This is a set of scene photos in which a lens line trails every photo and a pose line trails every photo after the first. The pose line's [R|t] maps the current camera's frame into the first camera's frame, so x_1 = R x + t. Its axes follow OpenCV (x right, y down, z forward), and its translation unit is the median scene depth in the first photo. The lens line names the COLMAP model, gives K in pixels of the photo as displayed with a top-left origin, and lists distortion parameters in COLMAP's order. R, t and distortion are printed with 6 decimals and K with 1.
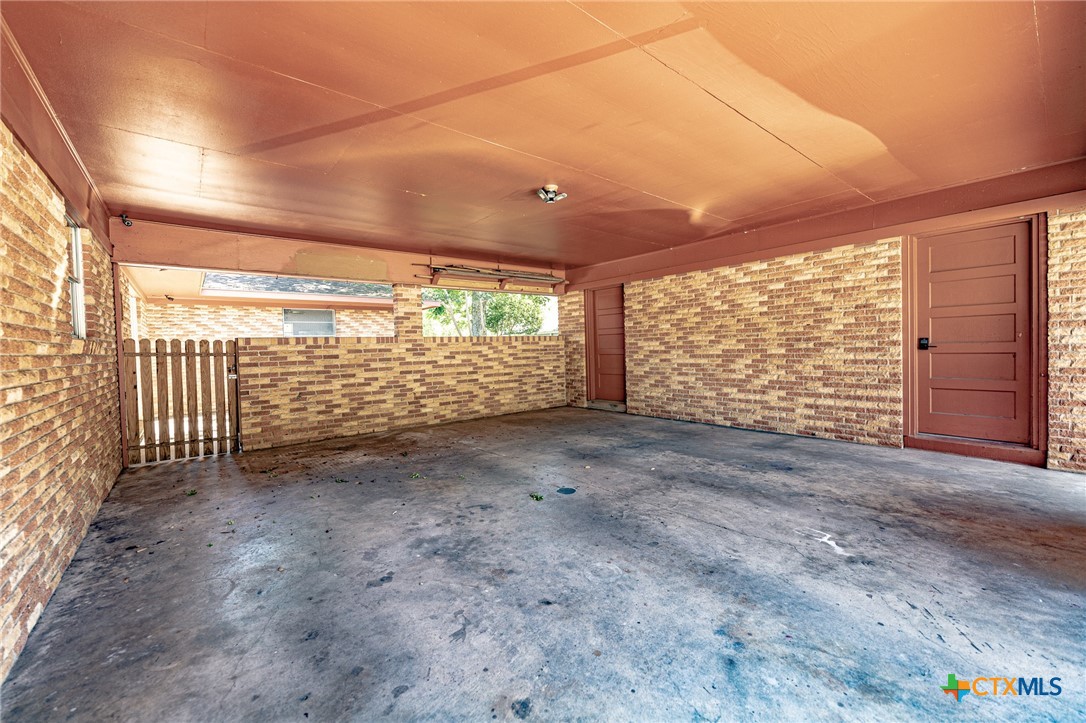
lens RADIAL K [[448.3, 0, 557.2], [0, 448.3, 354.8], [0, 0, 1]] dist [0.006014, -0.000303]
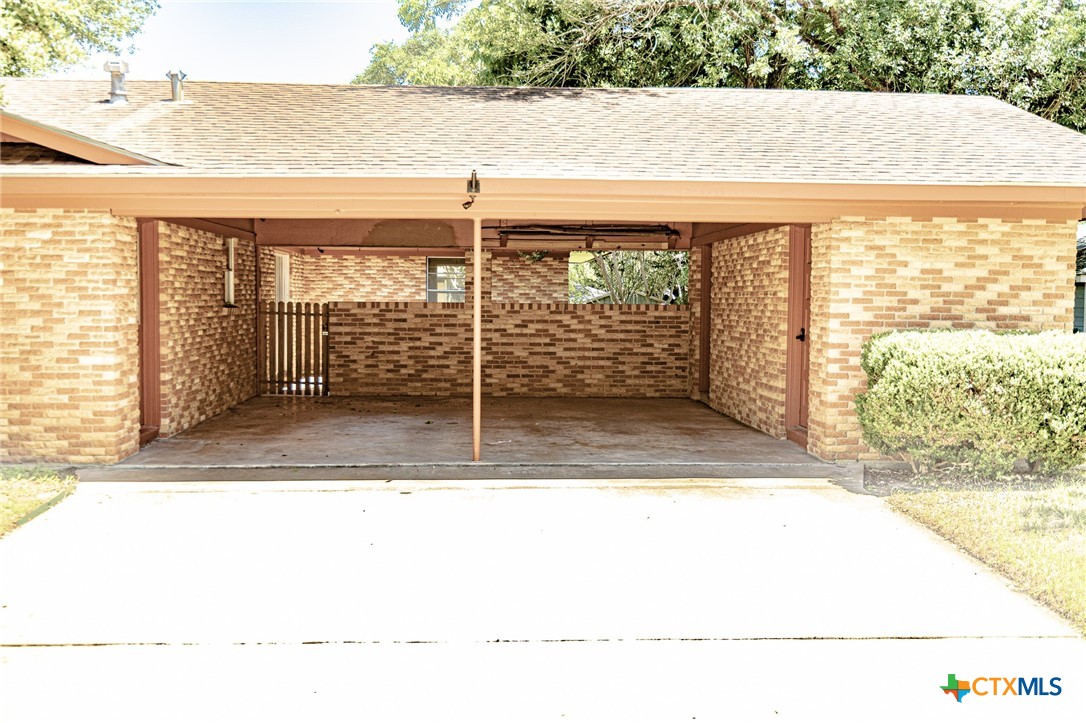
lens RADIAL K [[1225.1, 0, 542.3], [0, 1225.1, 360.7], [0, 0, 1]] dist [0.006333, 0.000000]
pose [[0.806202, 0.064508, -0.588113, 1.433191], [-0.041494, 0.997755, 0.052560, -0.064044], [0.590184, -0.017971, 0.807069, -1.115097]]
